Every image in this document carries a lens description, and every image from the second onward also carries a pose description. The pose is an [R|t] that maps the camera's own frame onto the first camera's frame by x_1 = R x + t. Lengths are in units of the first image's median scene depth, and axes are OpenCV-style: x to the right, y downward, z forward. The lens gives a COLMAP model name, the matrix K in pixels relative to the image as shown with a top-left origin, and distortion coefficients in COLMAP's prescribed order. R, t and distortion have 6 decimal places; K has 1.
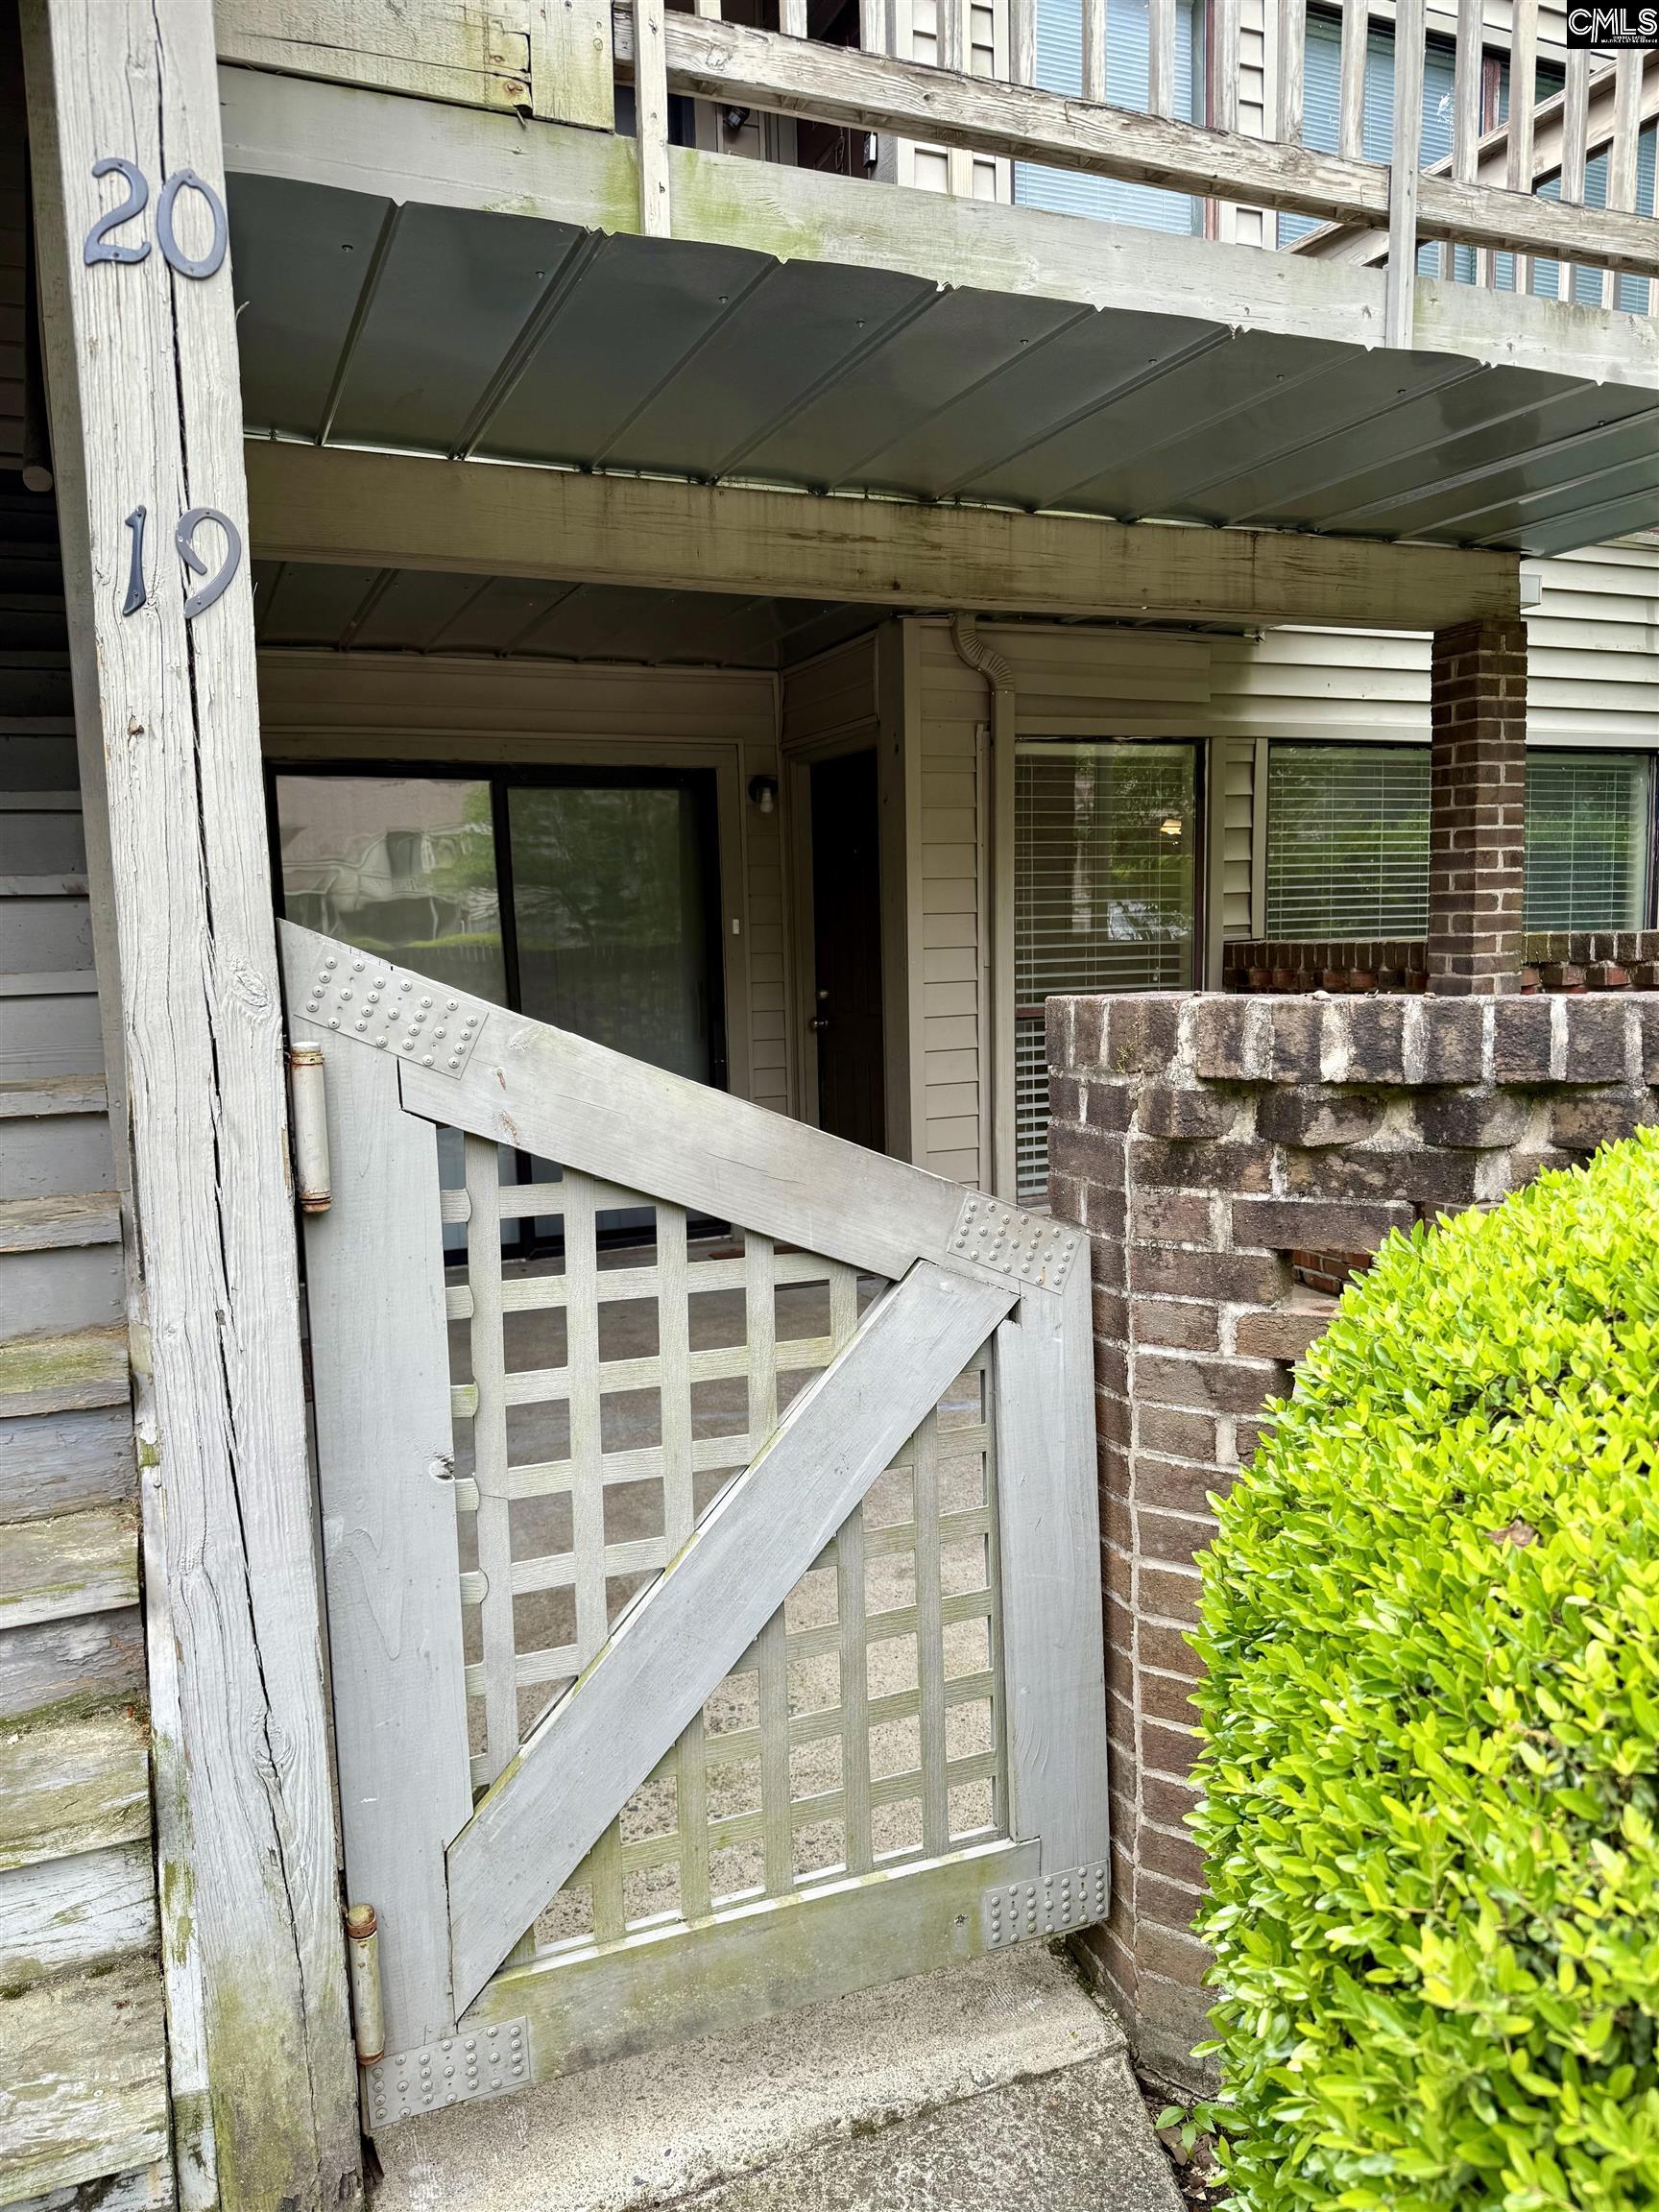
lens RADIAL K [[1572.8, 0, 810.4], [0, 1572.8, 1102.4], [0, 0, 1]] dist [0.158041, -0.264822]
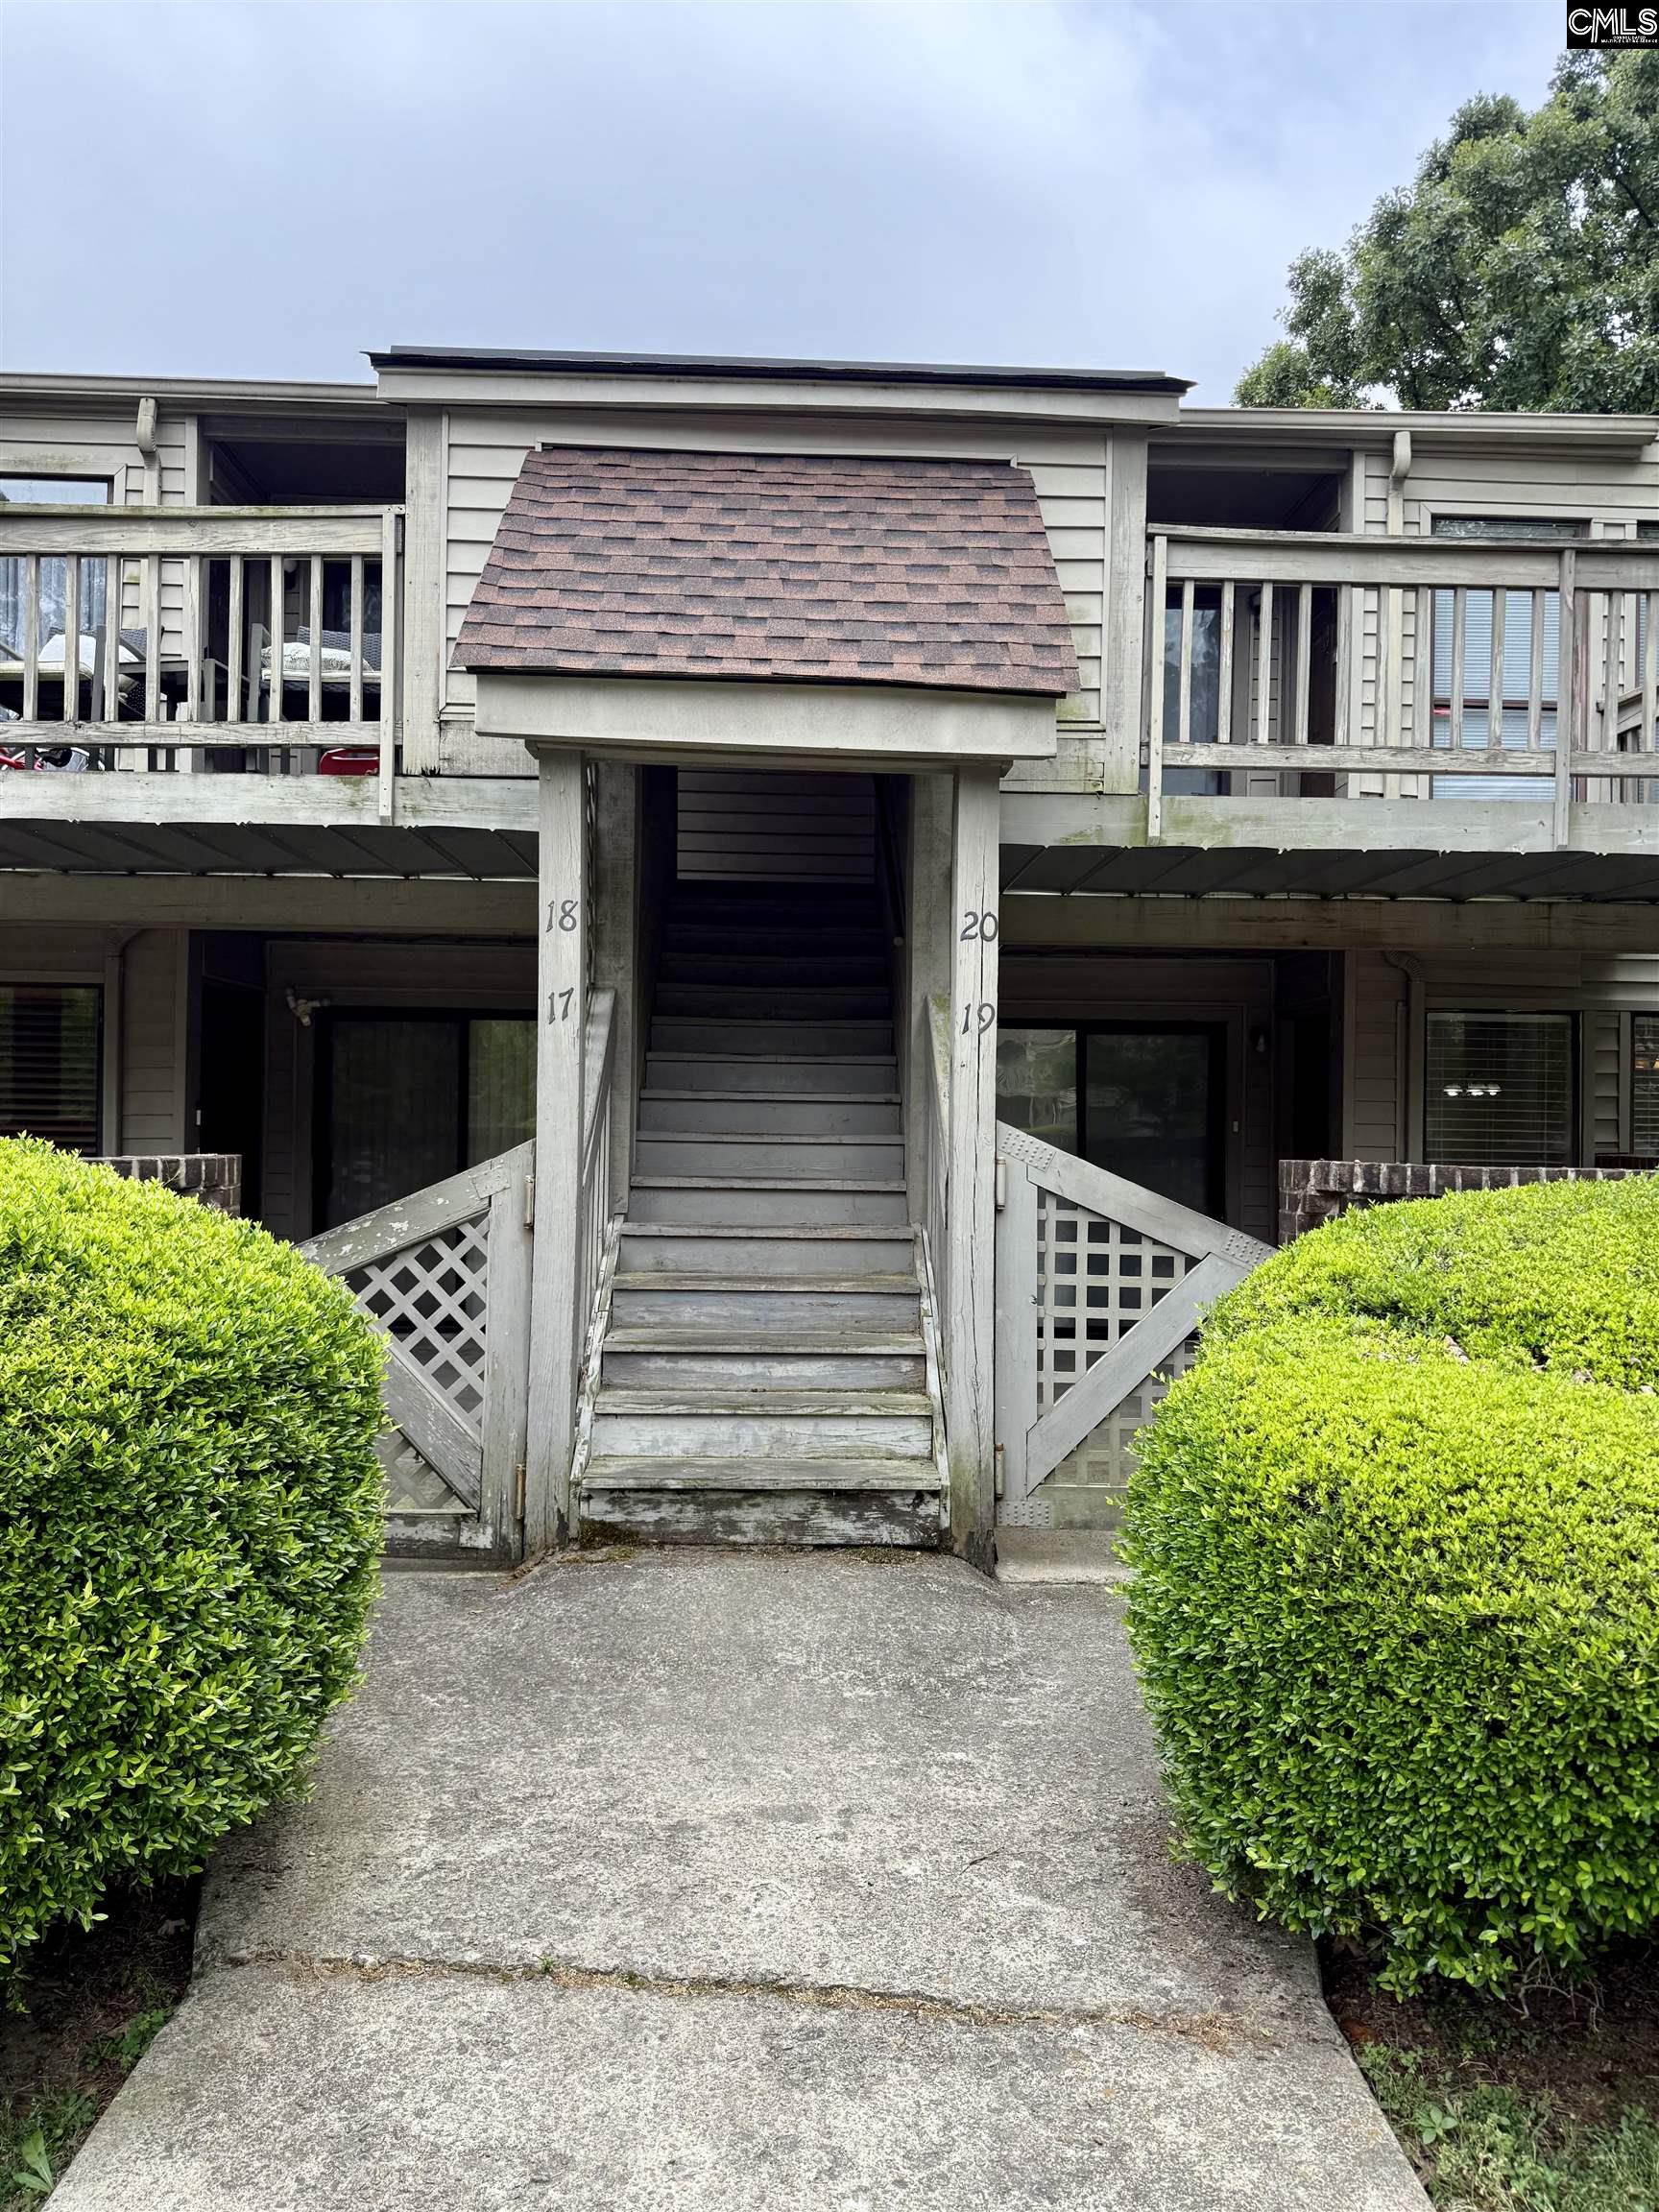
lens RADIAL K [[1539.2, 0, 824.9], [0, 1539.2, 1123.5], [0, 0, 1]] dist [0.073243, -0.059623]
pose [[0.933947, 0.040509, -0.355108, 0.404403], [-0.078265, 0.992622, -0.092608, 0.185635], [0.348737, 0.114283, 0.930227, -1.801744]]
